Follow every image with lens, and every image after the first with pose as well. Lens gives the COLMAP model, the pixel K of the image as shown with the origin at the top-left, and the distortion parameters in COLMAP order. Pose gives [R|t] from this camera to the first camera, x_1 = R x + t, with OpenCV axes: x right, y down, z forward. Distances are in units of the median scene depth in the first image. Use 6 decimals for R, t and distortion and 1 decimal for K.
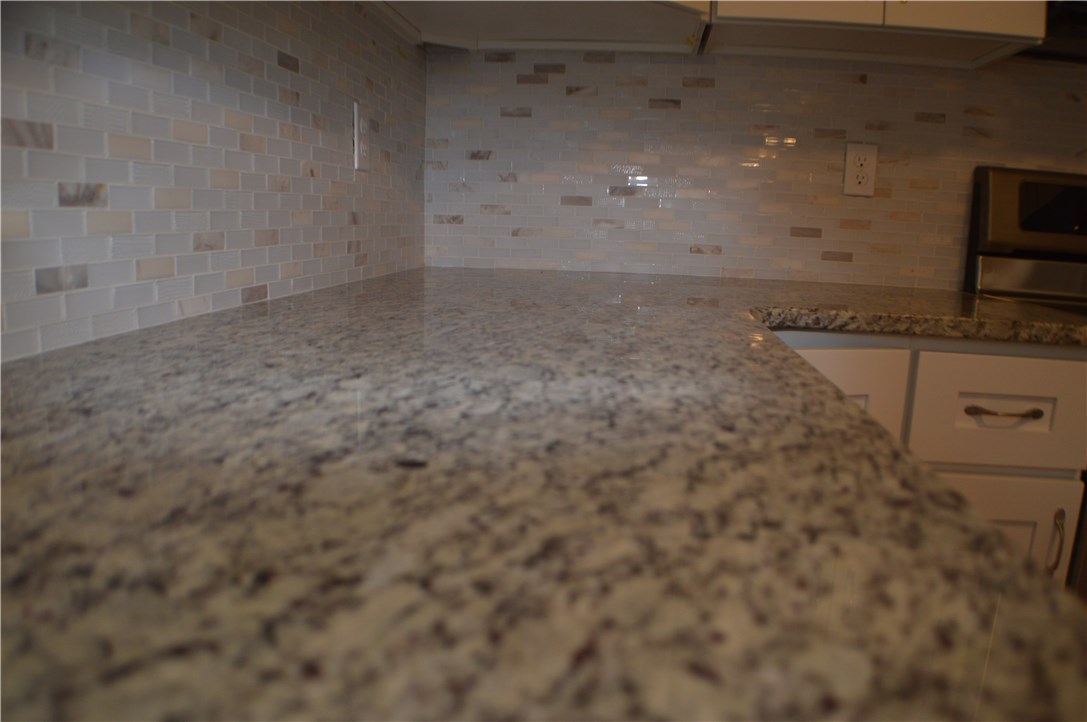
lens RADIAL K [[765.2, 0, 544.5], [0, 765.2, 380.6], [0, 0, 1]] dist [-0.156143, 0.030005]
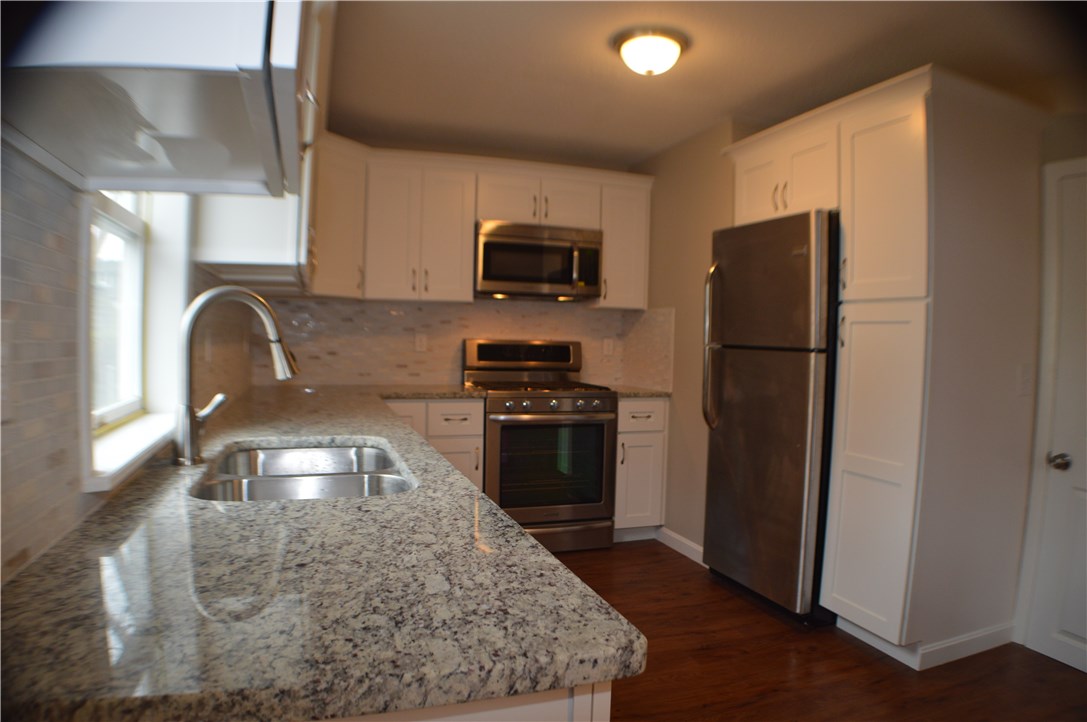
lens RADIAL K [[674.2, 0, 542.7], [0, 674.2, 401.1], [0, 0, 1]] dist [-0.182612, 0.046669]
pose [[0.896714, -0.050478, 0.439722, -0.276422], [0.097357, 0.991638, -0.084704, 0.190416], [-0.431769, 0.118765, 0.894131, -1.442519]]
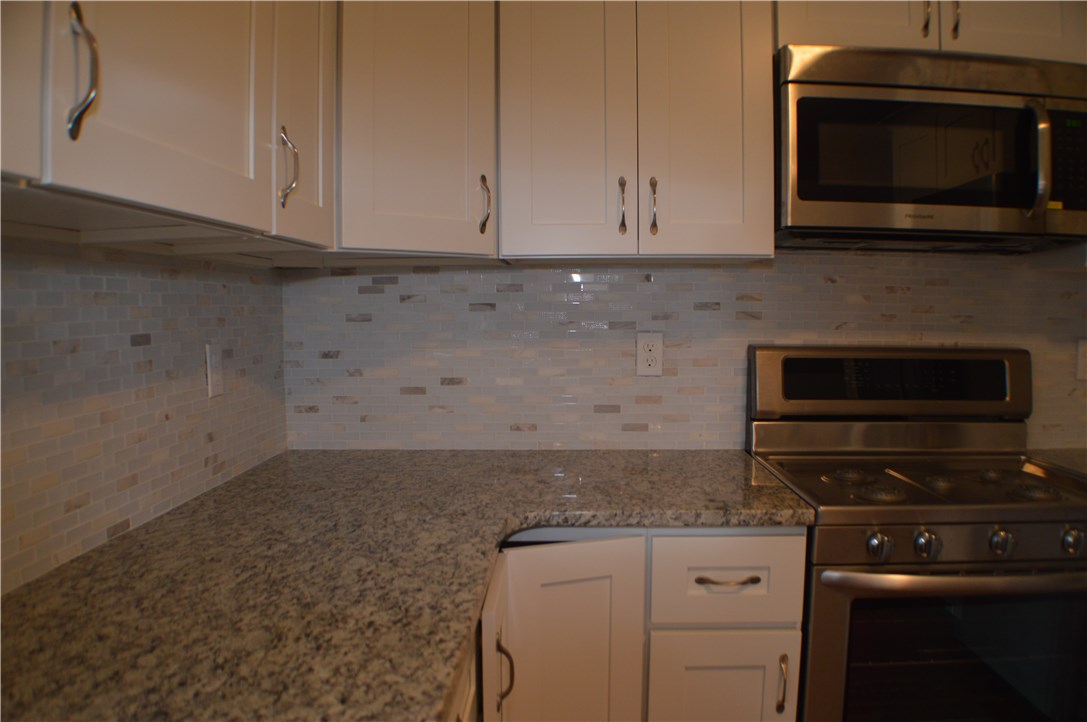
lens RADIAL K [[765.2, 0, 544.5], [0, 765.2, 380.6], [0, 0, 1]] dist [-0.156143, 0.030005]
pose [[0.995309, -0.042790, 0.086767, 0.158248], [0.052482, 0.992244, -0.112686, -0.119261], [-0.081272, 0.116711, 0.989835, -0.211188]]
